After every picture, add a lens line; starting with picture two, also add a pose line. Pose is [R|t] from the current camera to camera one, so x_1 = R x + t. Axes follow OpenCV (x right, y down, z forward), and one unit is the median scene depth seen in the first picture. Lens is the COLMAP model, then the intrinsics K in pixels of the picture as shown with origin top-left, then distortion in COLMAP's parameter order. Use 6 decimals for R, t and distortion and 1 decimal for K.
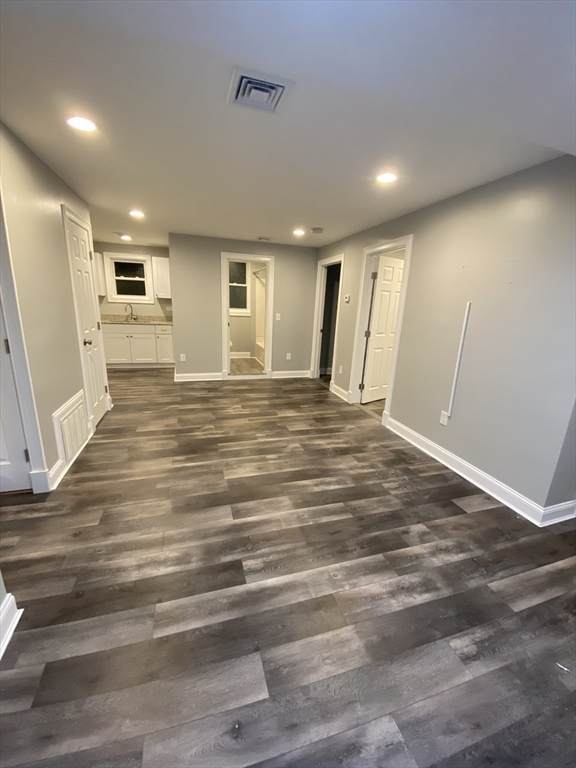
lens RADIAL K [[309.4, 0, 290.5], [0, 309.4, 383.9], [0, 0, 1]] dist [-0.002904, -0.000383]
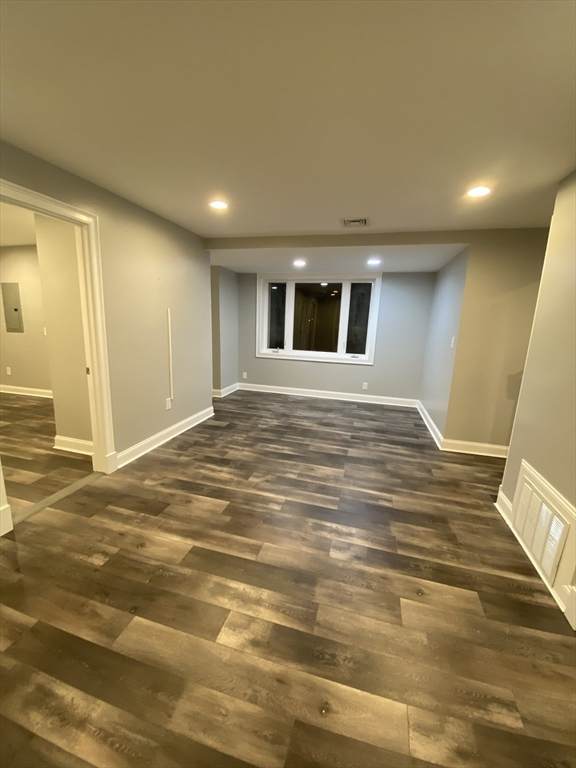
lens RADIAL K [[309.4, 0, 286.6], [0, 309.4, 385.1], [0, 0, 1]] dist [-0.002904, -0.000383]
pose [[-0.838482, -0.182431, 0.513484, -0.518218], [0.063756, 0.902982, 0.424922, -0.457250], [-0.541186, 0.389027, -0.745503, 1.690799]]
